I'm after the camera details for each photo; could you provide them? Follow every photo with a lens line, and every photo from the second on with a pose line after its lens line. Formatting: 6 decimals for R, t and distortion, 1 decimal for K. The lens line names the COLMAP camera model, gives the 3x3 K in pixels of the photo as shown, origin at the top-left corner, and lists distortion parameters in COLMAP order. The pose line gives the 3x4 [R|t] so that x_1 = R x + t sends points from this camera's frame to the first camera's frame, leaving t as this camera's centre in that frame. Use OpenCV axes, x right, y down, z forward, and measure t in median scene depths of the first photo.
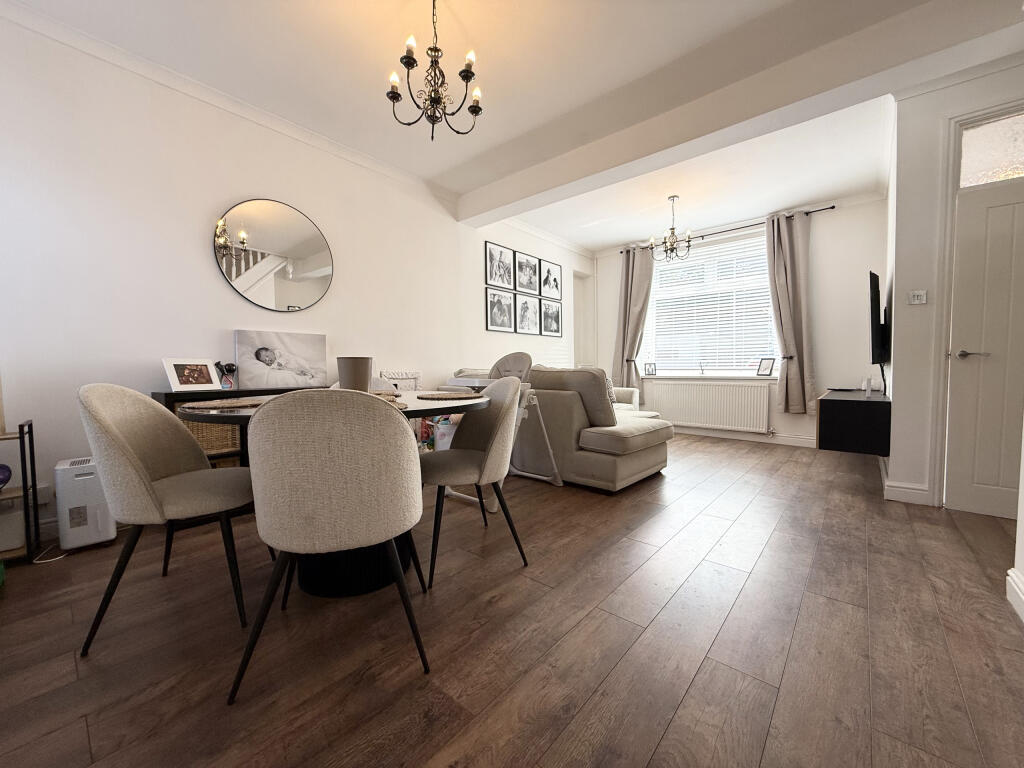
lens RADIAL K [[407.8, 0, 512.8], [0, 407.8, 384.4], [0, 0, 1]] dist [-0.001155, -0.000360]
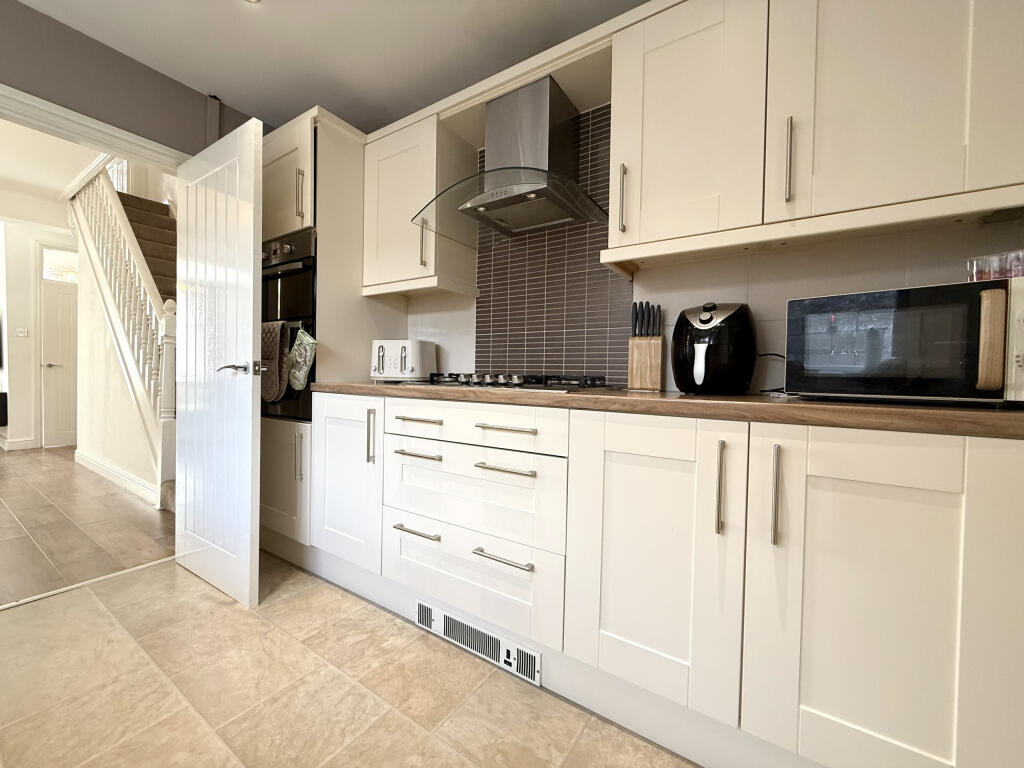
lens RADIAL K [[407.8, 0, 511.0], [0, 407.8, 385.3], [0, 0, 1]] dist [-0.001155, -0.000360]
pose [[-0.113255, -0.020298, 0.993359, -0.800665], [0.030232, 0.999258, 0.023865, 0.031108], [-0.993106, 0.032734, -0.112557, -0.720071]]
